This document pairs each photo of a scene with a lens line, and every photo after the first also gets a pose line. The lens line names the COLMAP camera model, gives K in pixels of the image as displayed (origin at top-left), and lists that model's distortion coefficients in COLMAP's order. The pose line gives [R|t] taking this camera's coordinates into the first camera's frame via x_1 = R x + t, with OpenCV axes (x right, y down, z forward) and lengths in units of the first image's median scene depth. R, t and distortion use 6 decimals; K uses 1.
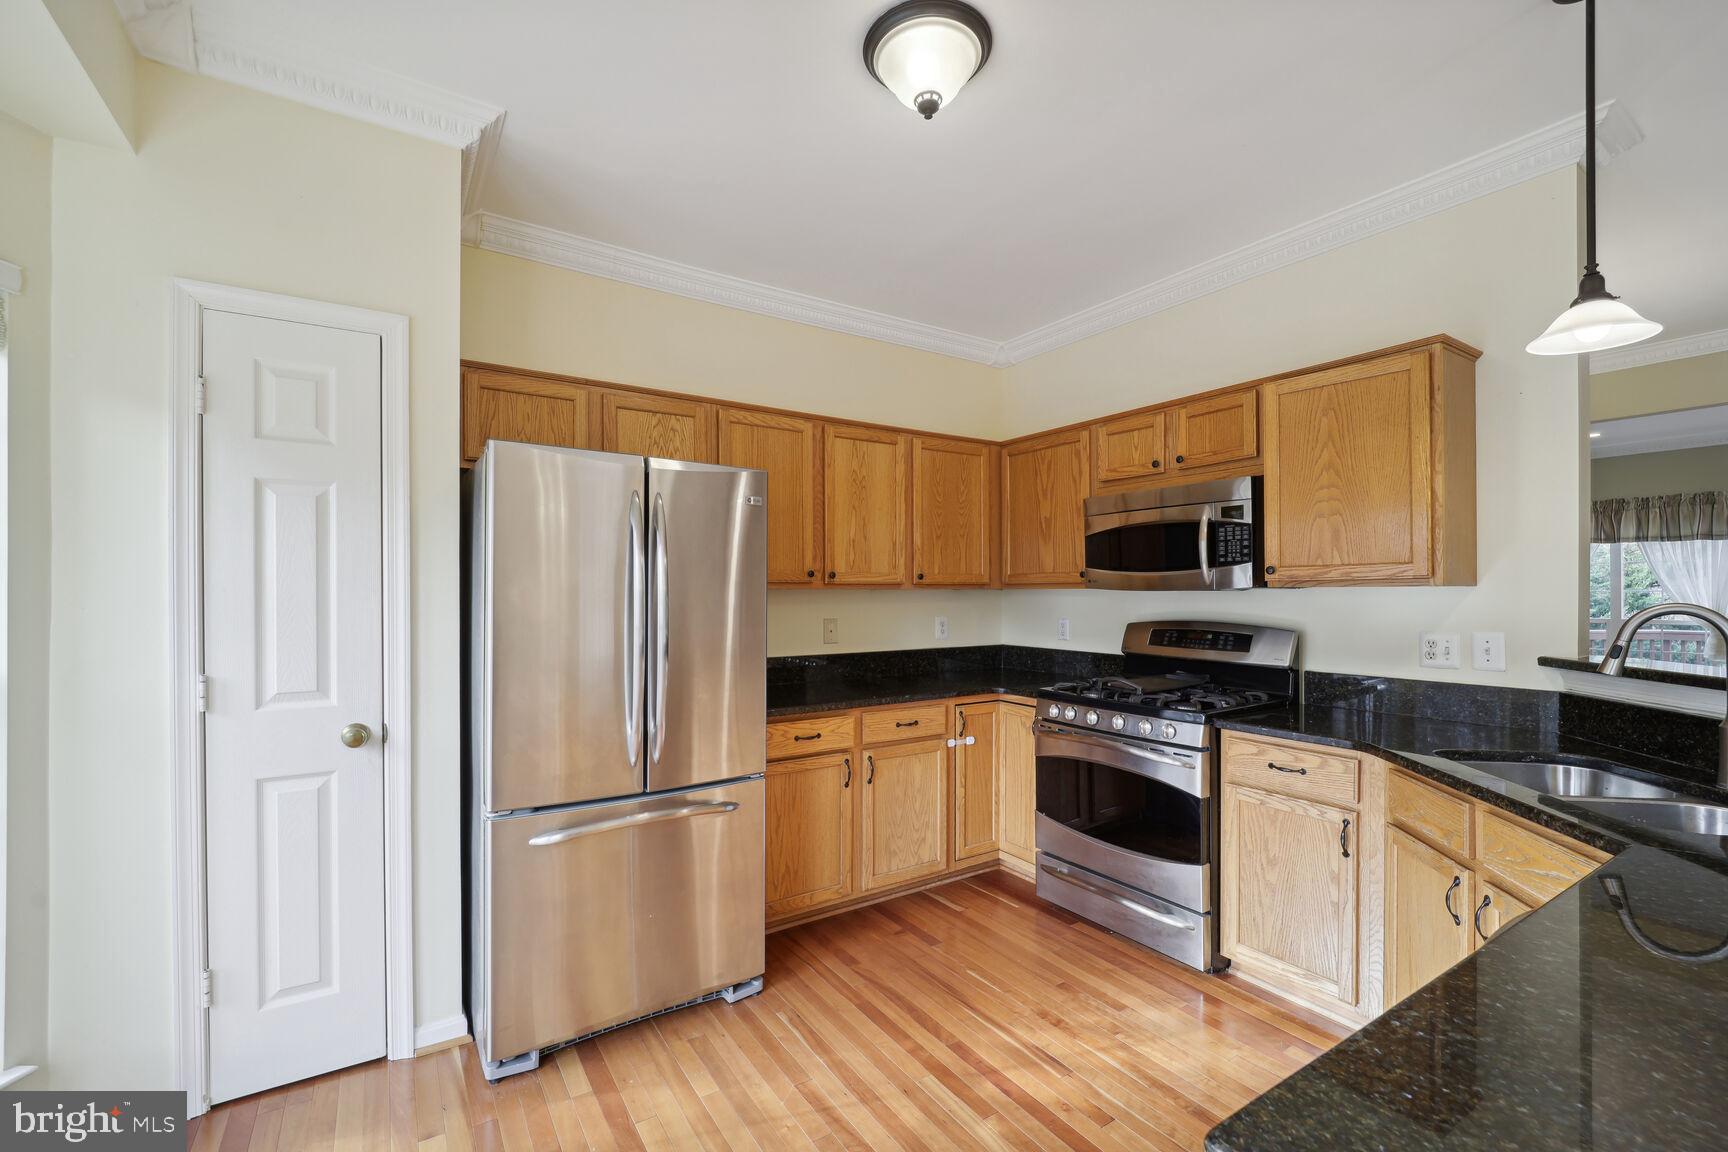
lens RADIAL K [[727.2, 0, 855.8], [0, 727.2, 593.7], [0, 0, 1]] dist [-0.001844, -0.000913]
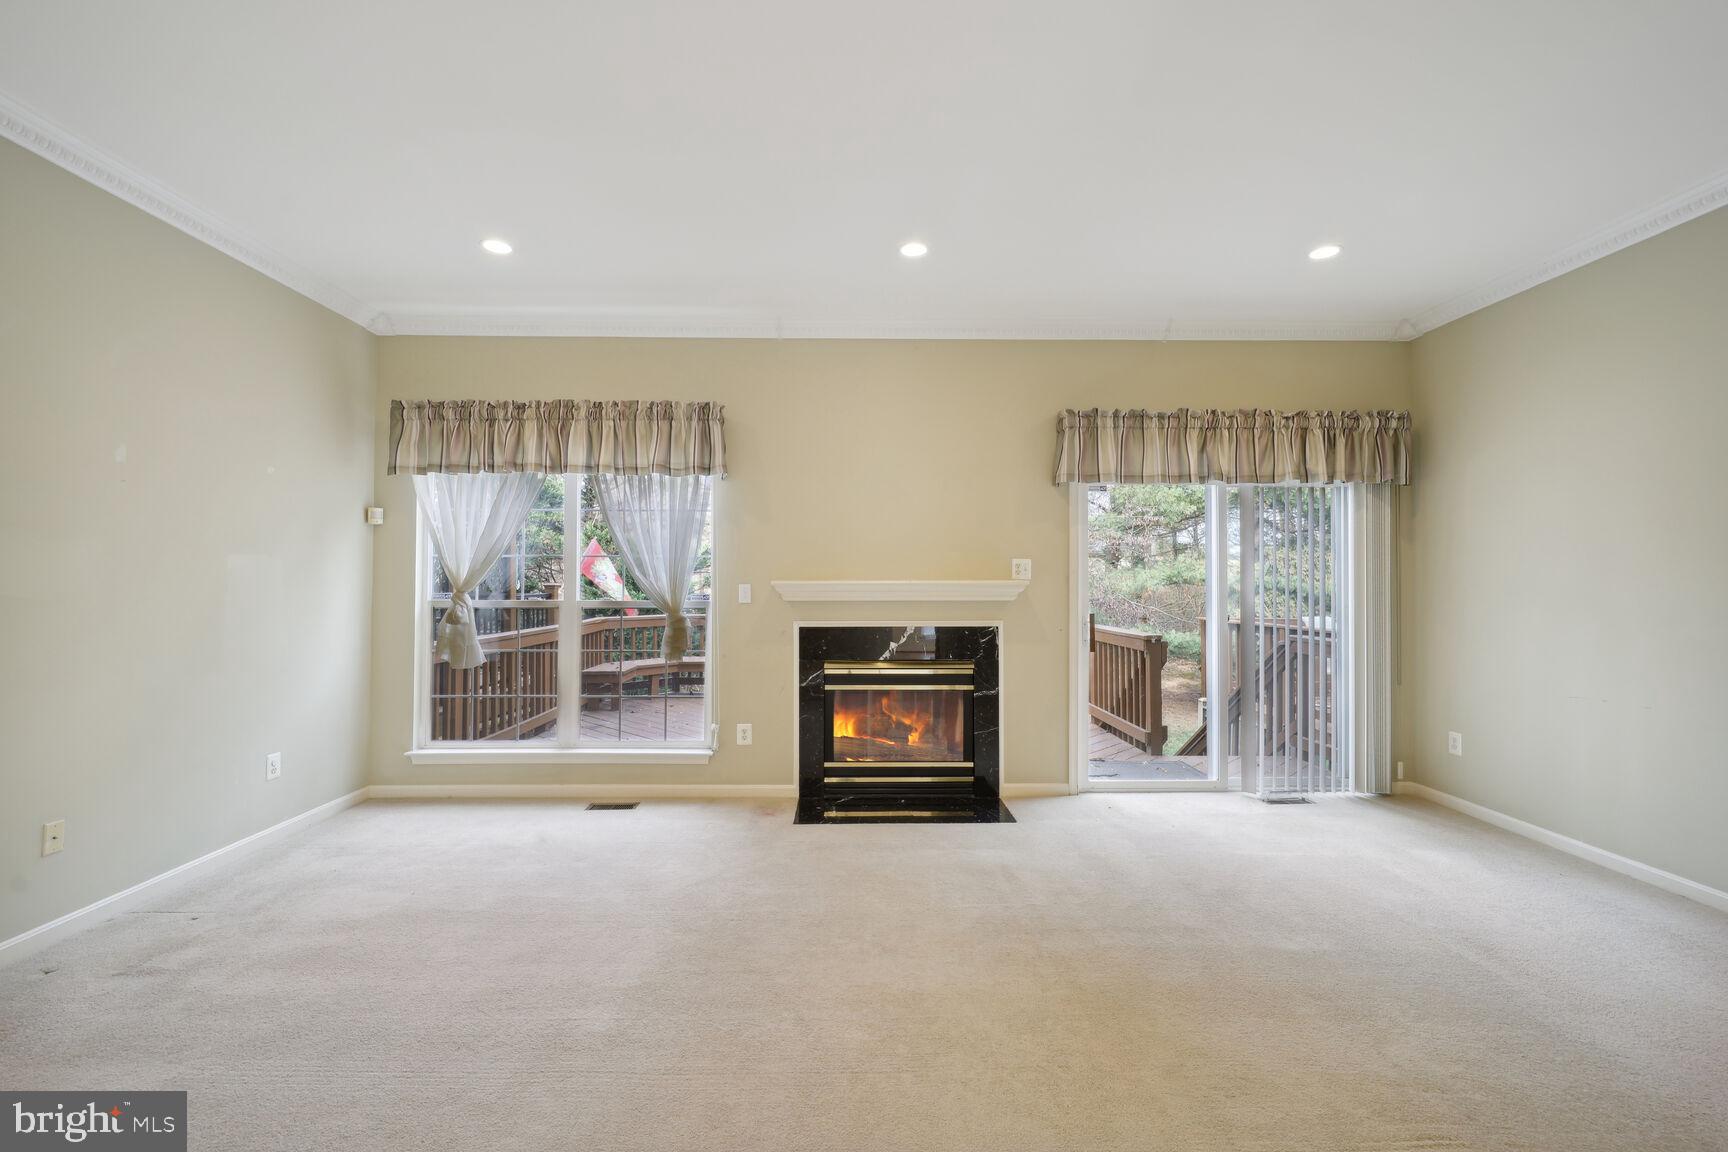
lens RADIAL K [[727.2, 0, 853.0], [0, 727.2, 572.4], [0, 0, 1]] dist [-0.001844, -0.000913]
pose [[0.535792, 0.016753, 0.844184, 1.895383], [-0.003672, 0.999840, -0.017512, 0.059936], [-0.844342, 0.006283, 0.535768, 1.344707]]
